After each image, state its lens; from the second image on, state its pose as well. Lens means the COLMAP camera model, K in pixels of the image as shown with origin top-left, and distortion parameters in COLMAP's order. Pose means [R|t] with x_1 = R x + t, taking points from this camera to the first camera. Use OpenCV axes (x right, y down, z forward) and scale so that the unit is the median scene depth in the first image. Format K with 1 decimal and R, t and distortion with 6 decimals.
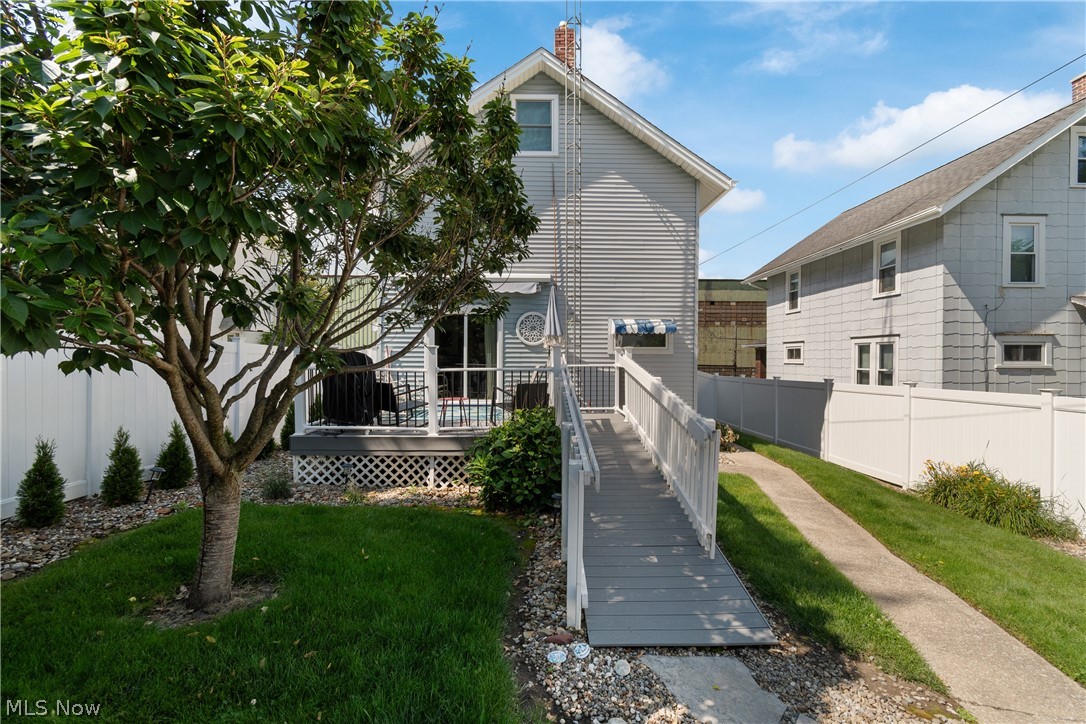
lens RADIAL K [[482.1, 0, 543.2], [0, 482.1, 362.9], [0, 0, 1]] dist [-0.001621, -0.000218]
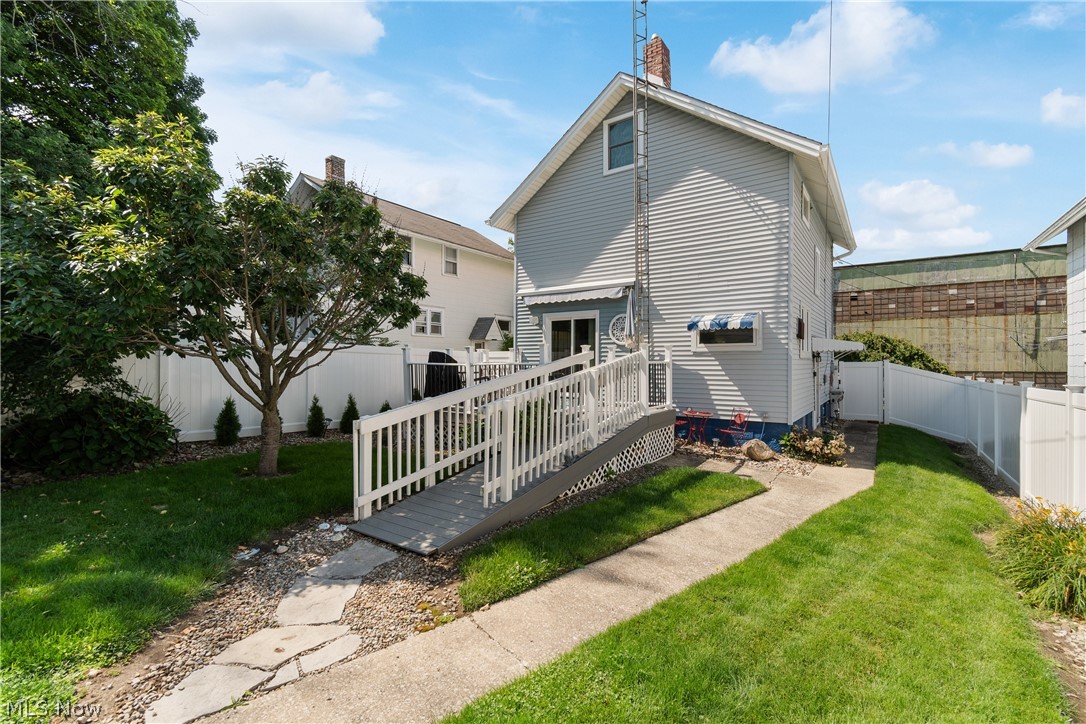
lens RADIAL K [[482.1, 0, 548.4], [0, 482.1, 362.8], [0, 0, 1]] dist [-0.001621, -0.000218]
pose [[0.799912, -0.005283, -0.600094, 0.514502], [0.000125, 0.999963, -0.008637, 0.013806], [0.600117, 0.006834, 0.799883, 0.031832]]
